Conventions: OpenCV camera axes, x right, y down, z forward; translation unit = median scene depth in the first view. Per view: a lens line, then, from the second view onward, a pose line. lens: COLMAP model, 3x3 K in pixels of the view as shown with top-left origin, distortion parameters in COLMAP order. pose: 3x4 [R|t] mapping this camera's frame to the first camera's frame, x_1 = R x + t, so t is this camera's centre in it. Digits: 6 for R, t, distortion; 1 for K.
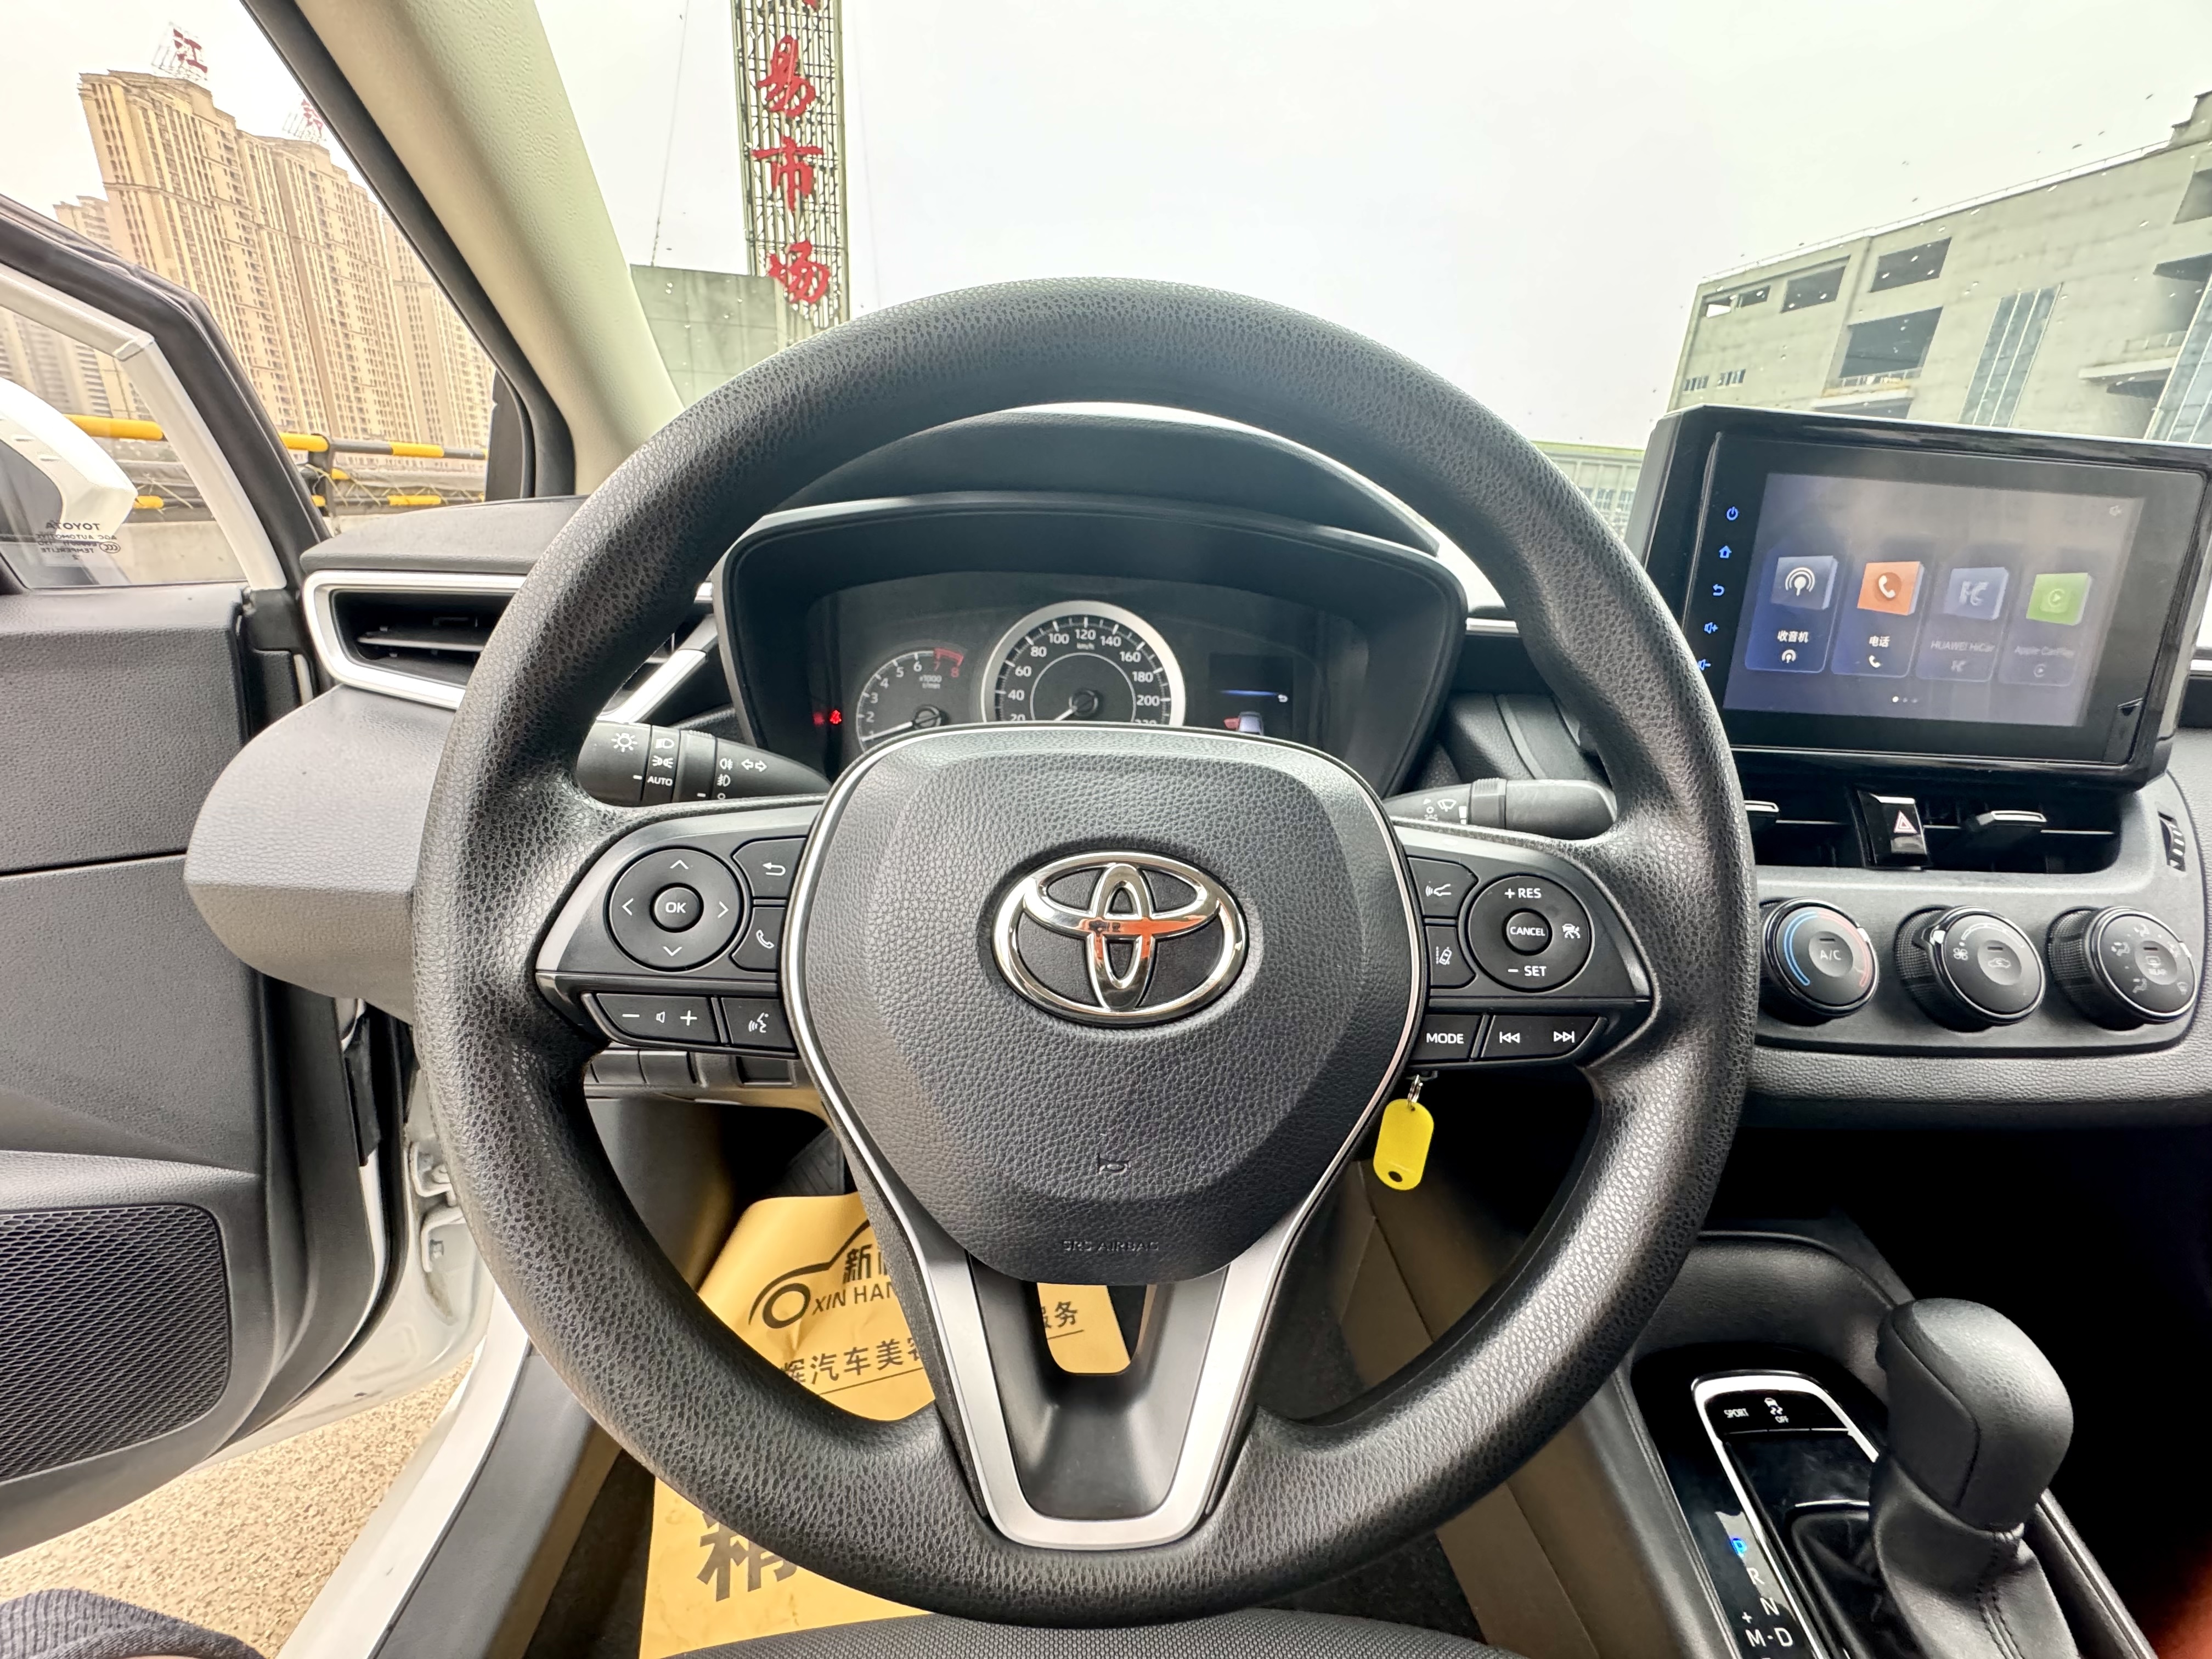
lens RADIAL K [[909.5, 0, 1096.8], [0, 909.5, 838.7], [0, 0, 1]] dist [-0.006380, -0.000484]
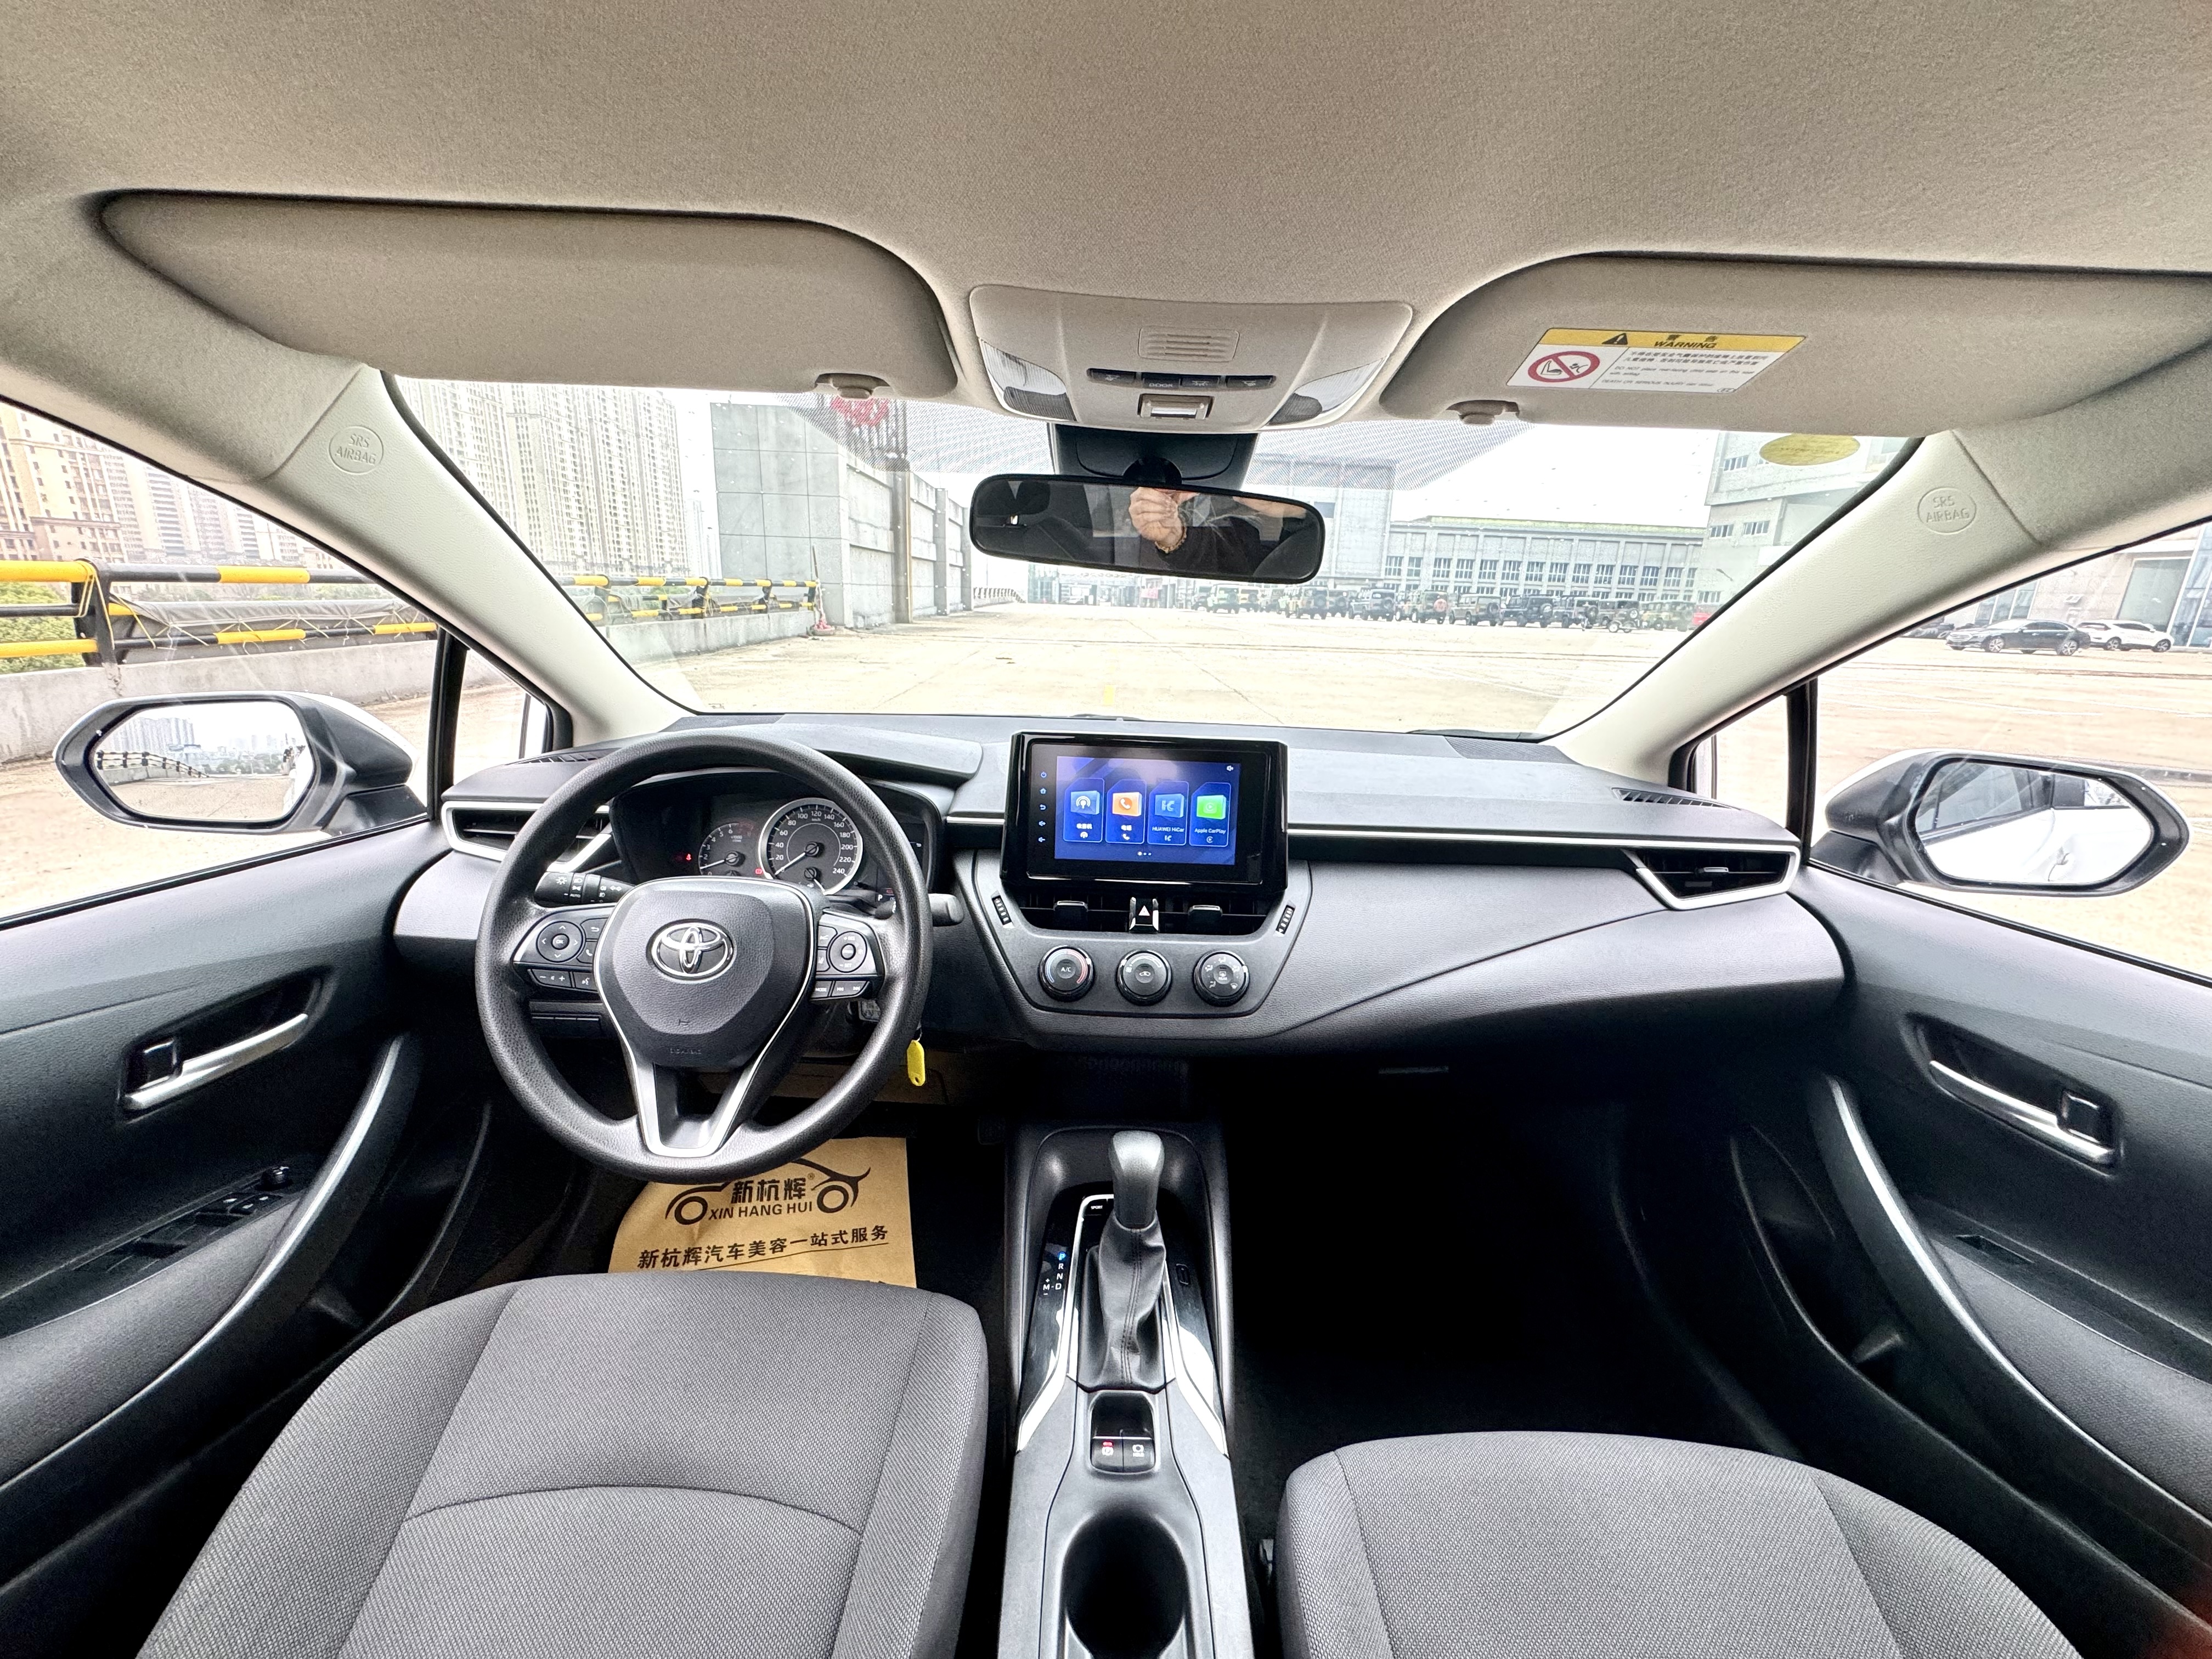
lens RADIAL K [[909.5, 0, 1096.8], [0, 909.5, 838.7], [0, 0, 1]] dist [-0.006380, -0.000484]
pose [[0.998035, -0.005478, -0.062419, 0.826513], [0.000008, 0.996183, -0.087295, -0.000306], [0.062659, 0.087123, 0.994225, -1.050614]]
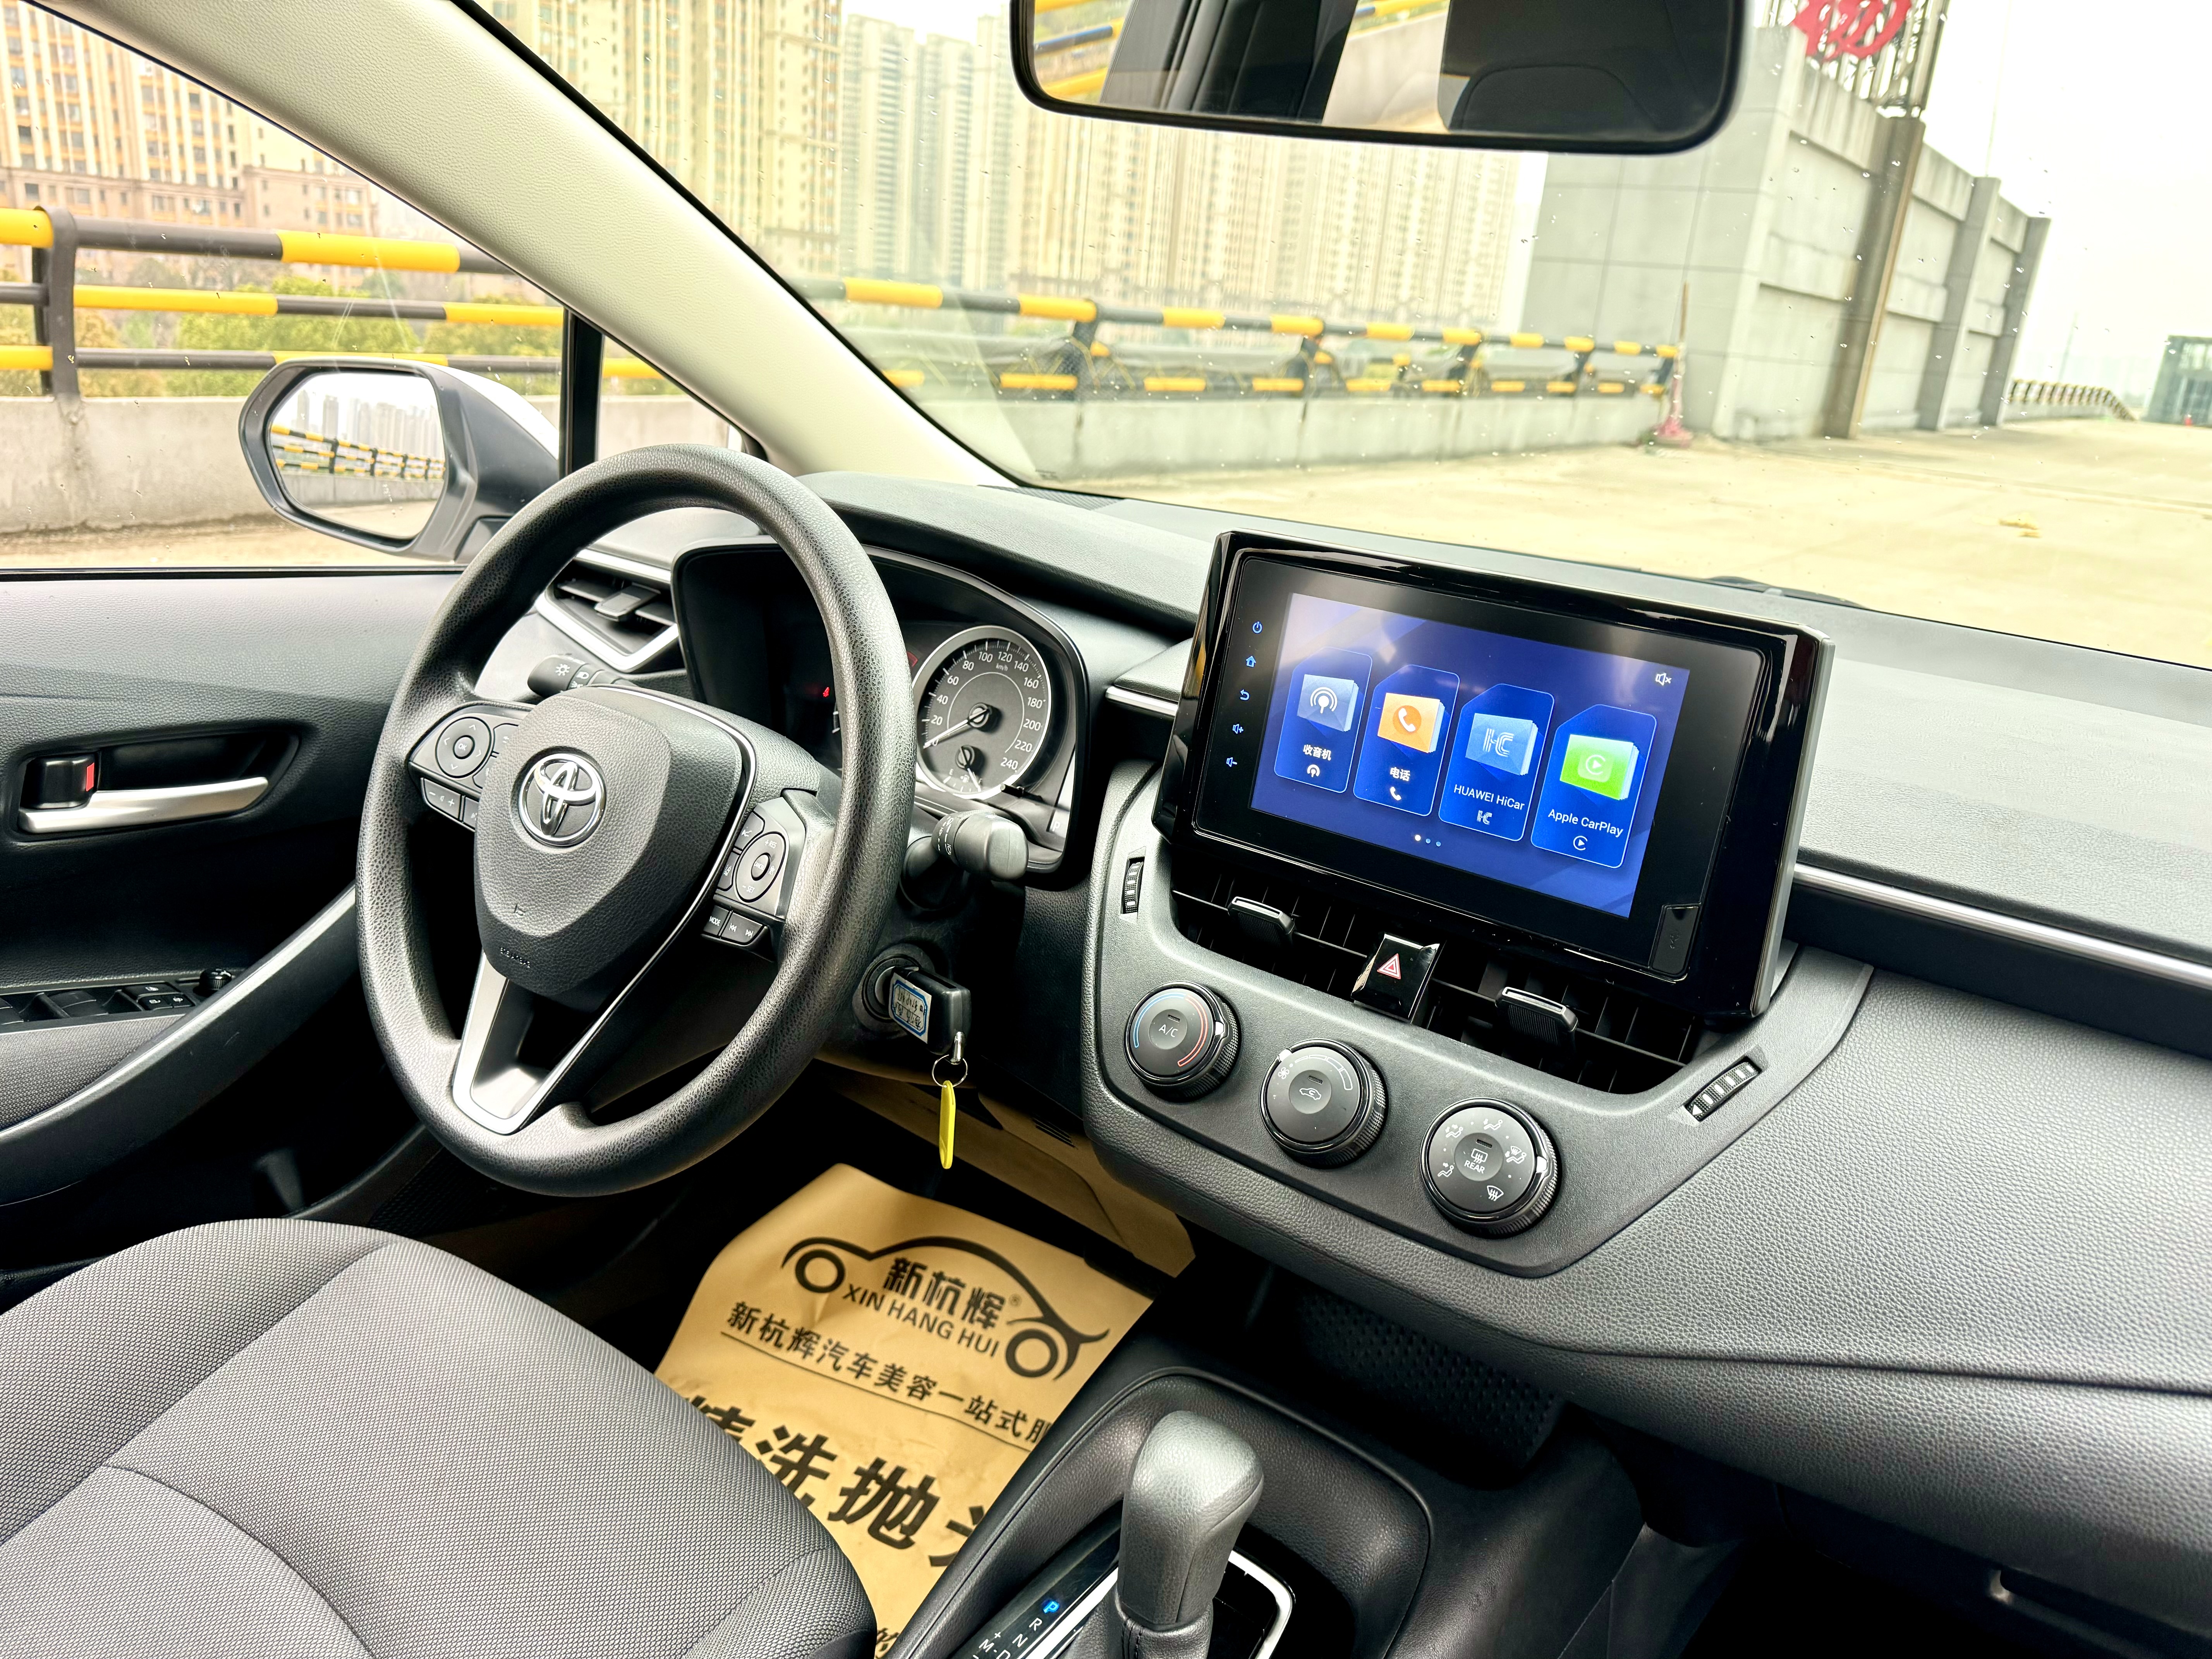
lens RADIAL K [[1583.9, 0, 1073.5], [0, 1583.9, 814.6], [0, 0, 1]] dist [0.124489, -0.249853]
pose [[0.748309, 0.207022, -0.630219, 1.499904], [-0.265320, 0.964159, 0.001683, -0.076338], [0.607980, 0.165950, 0.776416, -0.472938]]
